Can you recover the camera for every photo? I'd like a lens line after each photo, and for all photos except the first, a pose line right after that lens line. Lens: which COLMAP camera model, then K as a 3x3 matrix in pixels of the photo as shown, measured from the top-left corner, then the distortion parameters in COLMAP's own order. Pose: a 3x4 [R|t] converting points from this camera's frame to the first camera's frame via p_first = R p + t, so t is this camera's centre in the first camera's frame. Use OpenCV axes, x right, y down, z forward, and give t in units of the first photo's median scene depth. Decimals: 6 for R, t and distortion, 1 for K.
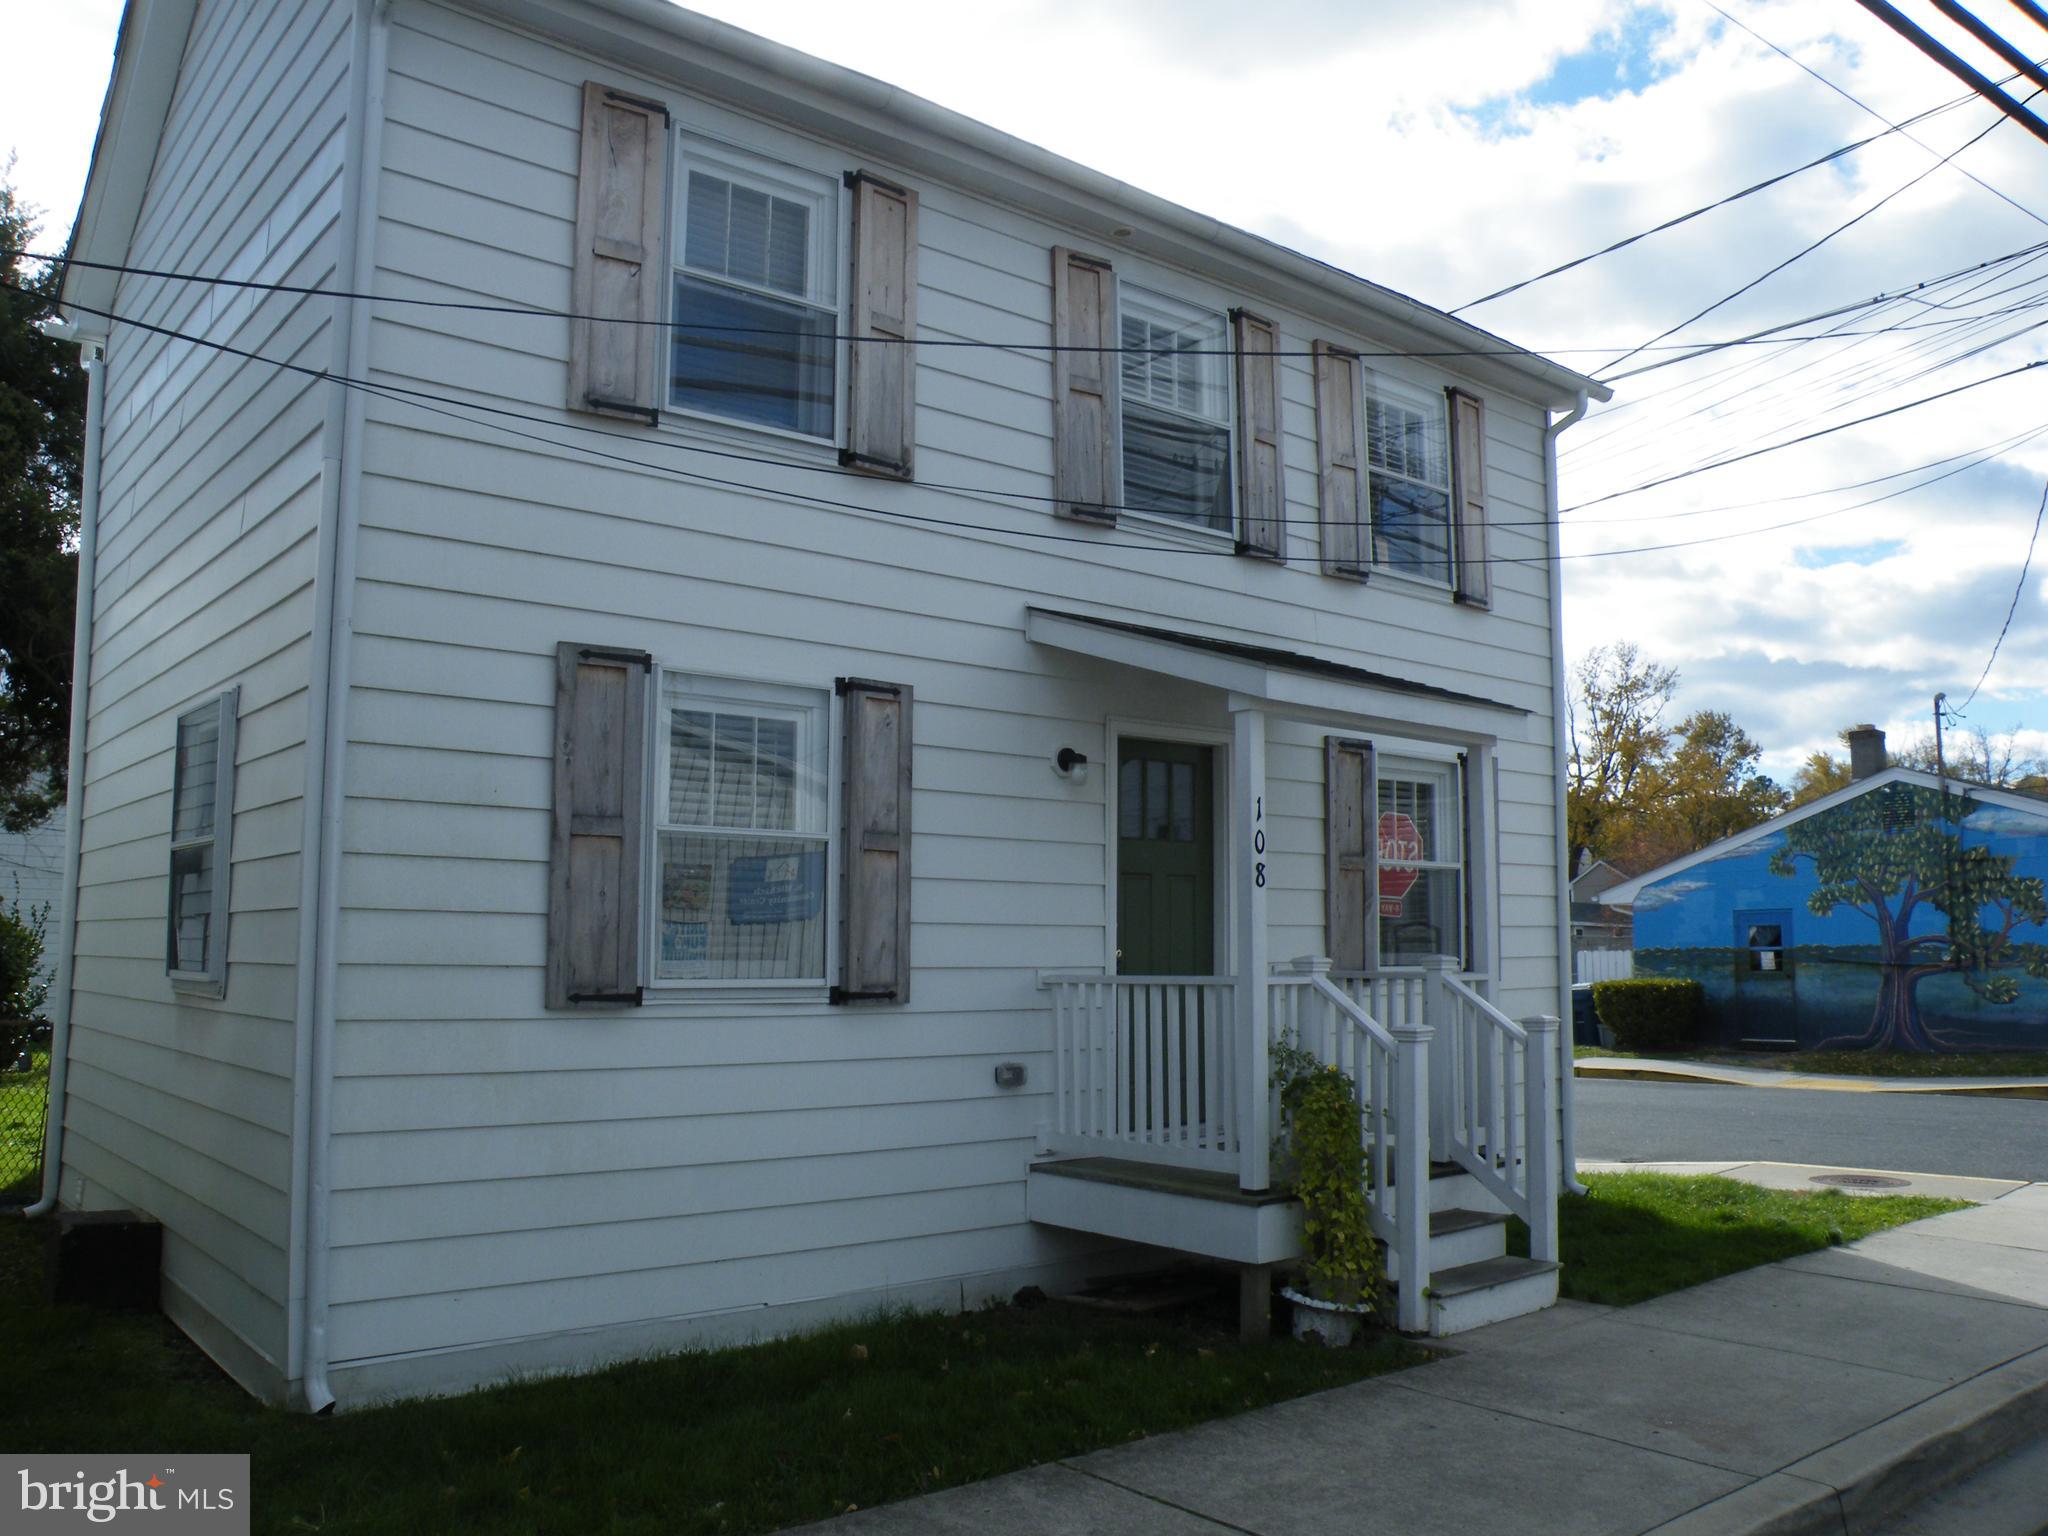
lens RADIAL K [[1628.6, 0, 1019.2], [0, 1628.6, 775.9], [0, 0, 1]] dist [-0.110632, 0.002965]
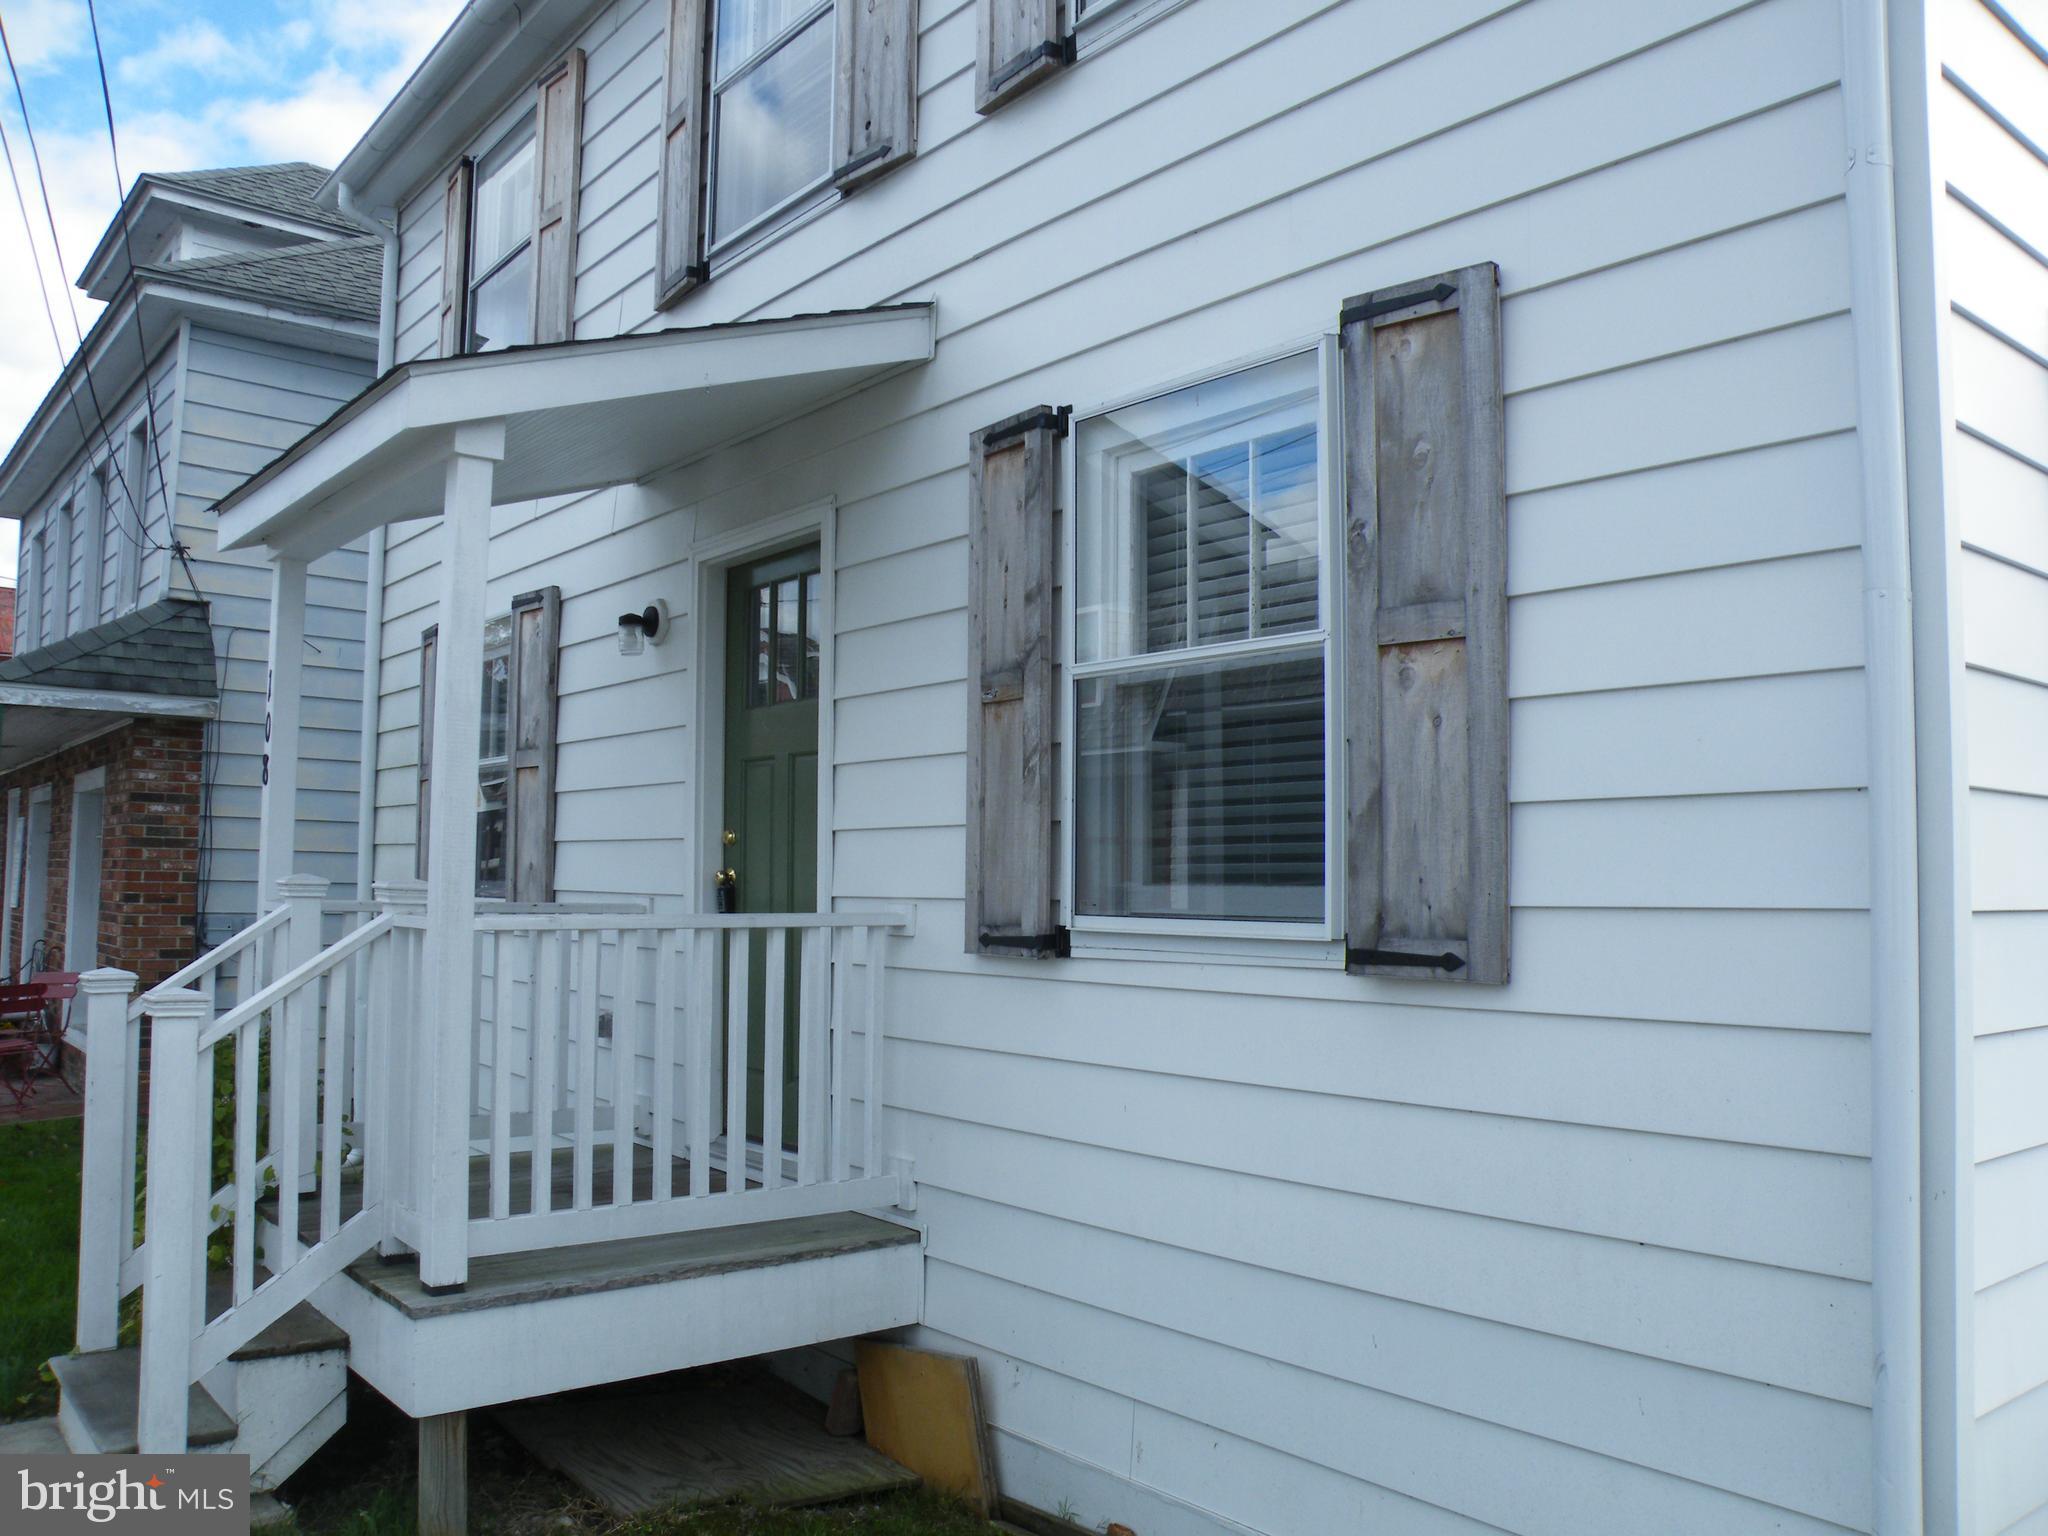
lens RADIAL K [[1628.6, 0, 1019.2], [0, 1628.6, 775.9], [0, 0, 1]] dist [-0.110632, 0.002965]
pose [[-0.017267, -0.066280, -0.997652, 0.896825], [0.093123, 0.993357, -0.067606, 0.148231], [0.995505, -0.094072, -0.010980, 1.360772]]
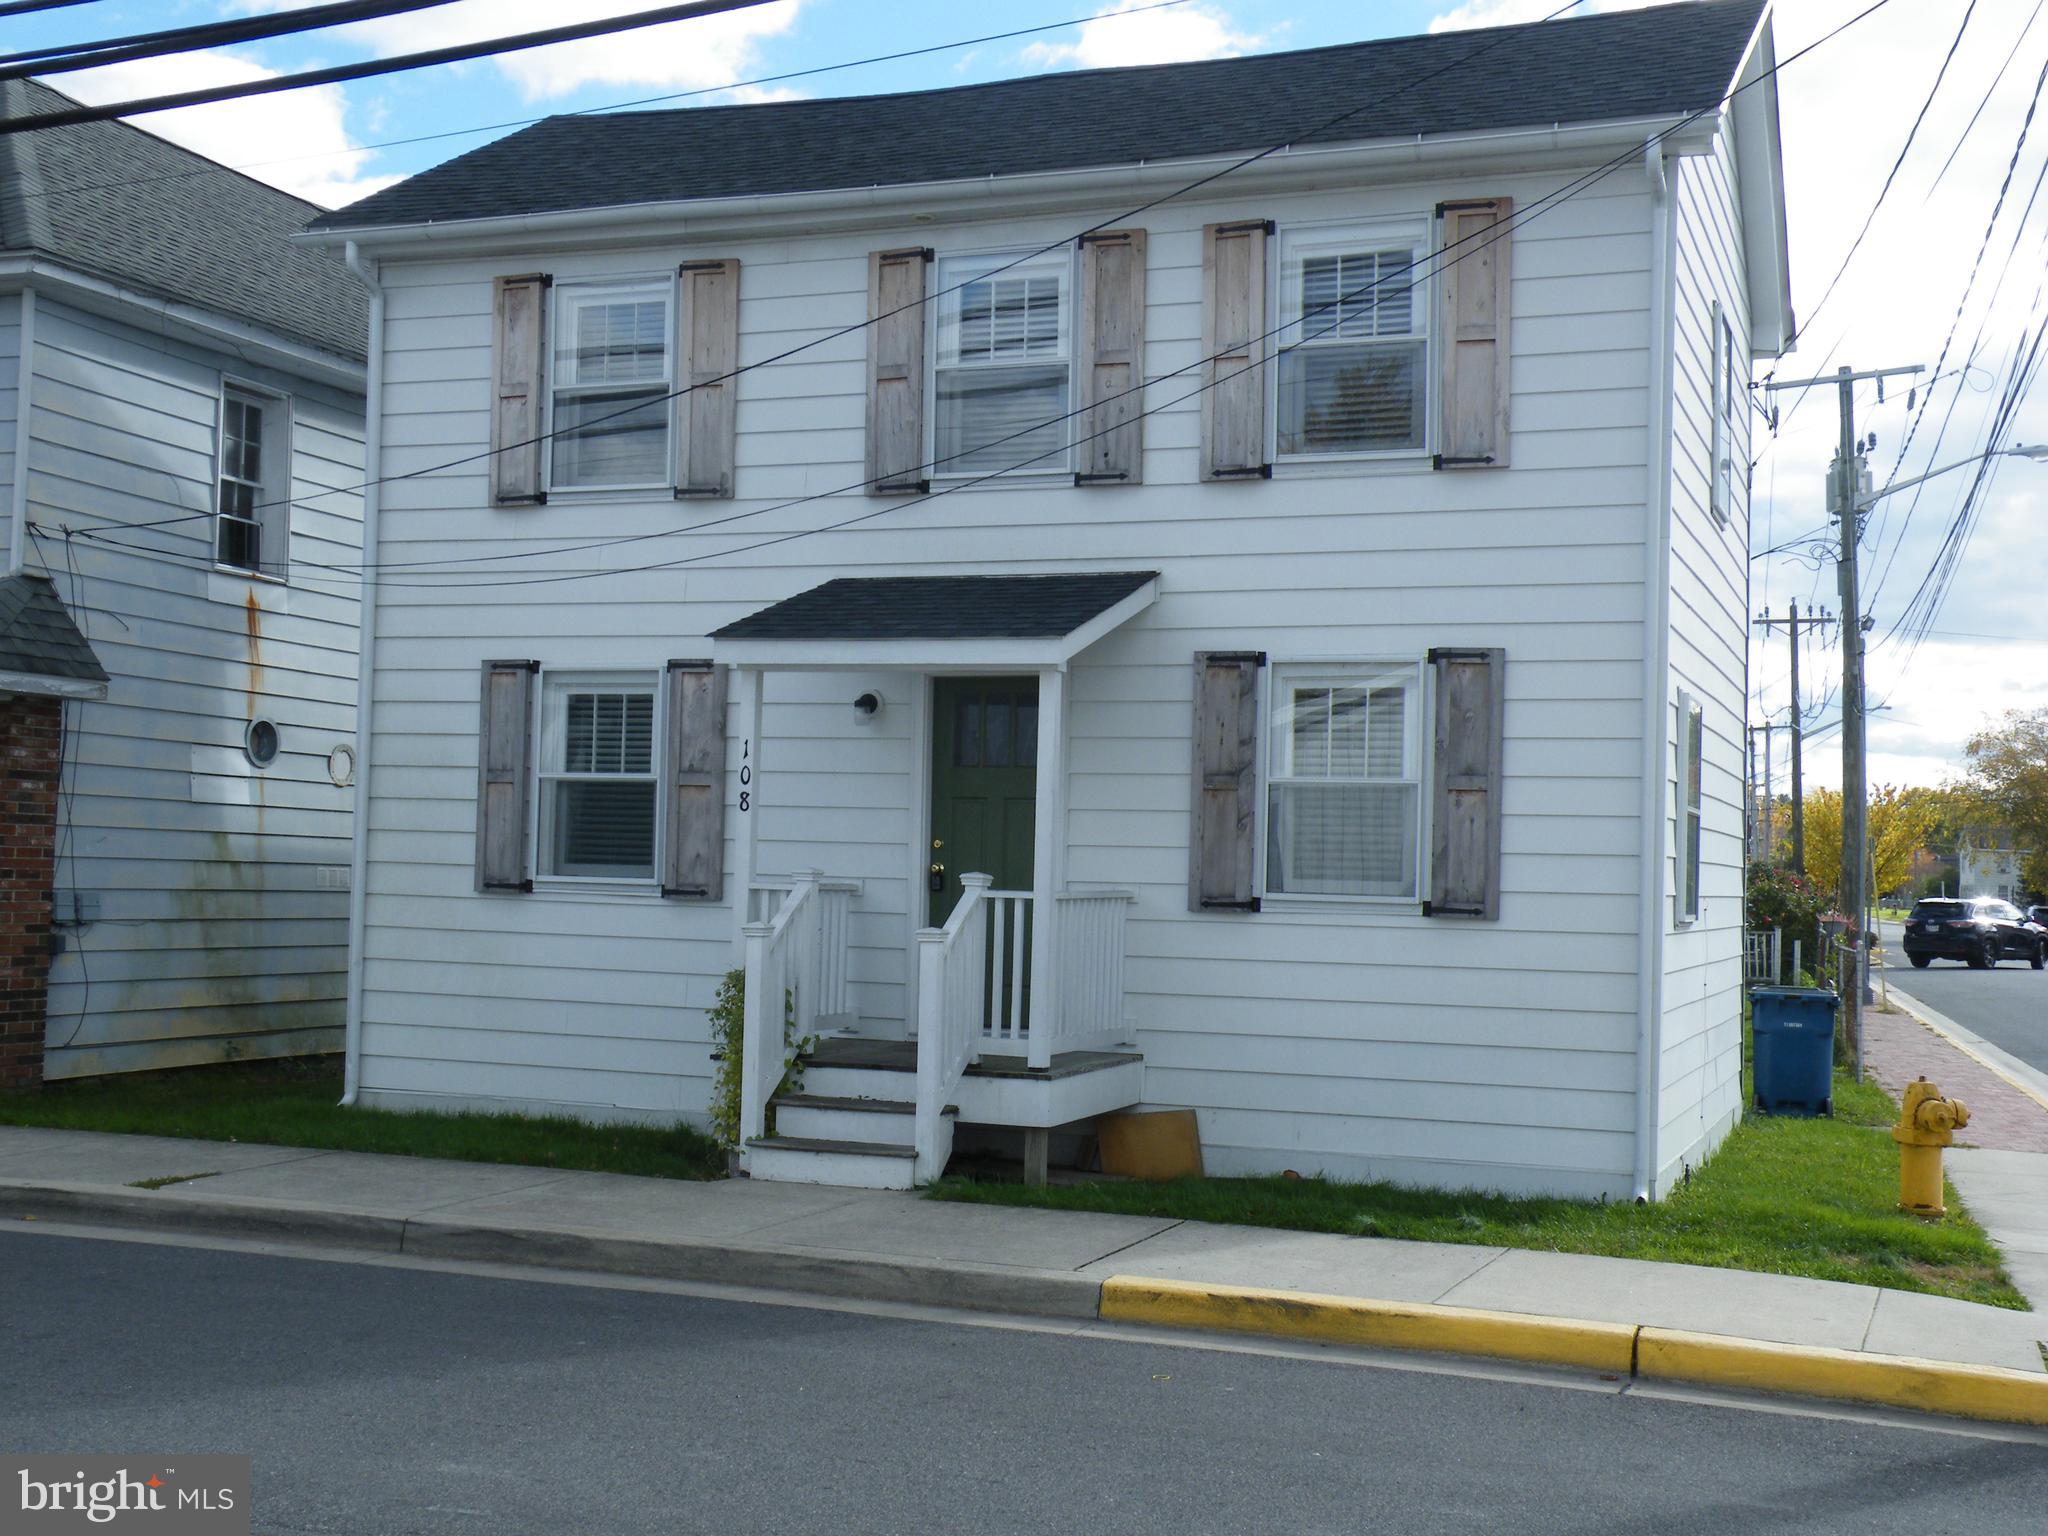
lens RADIAL K [[2473.2, 0, 1024.0], [0, 2473.2, 768.0], [0, 0, 1]] dist [0.018060, 0.011650]
pose [[0.484810, -0.022946, -0.874318, 1.920327], [0.066118, 0.997757, 0.010477, 0.029097], [0.872117, -0.062887, 0.485240, 0.260251]]
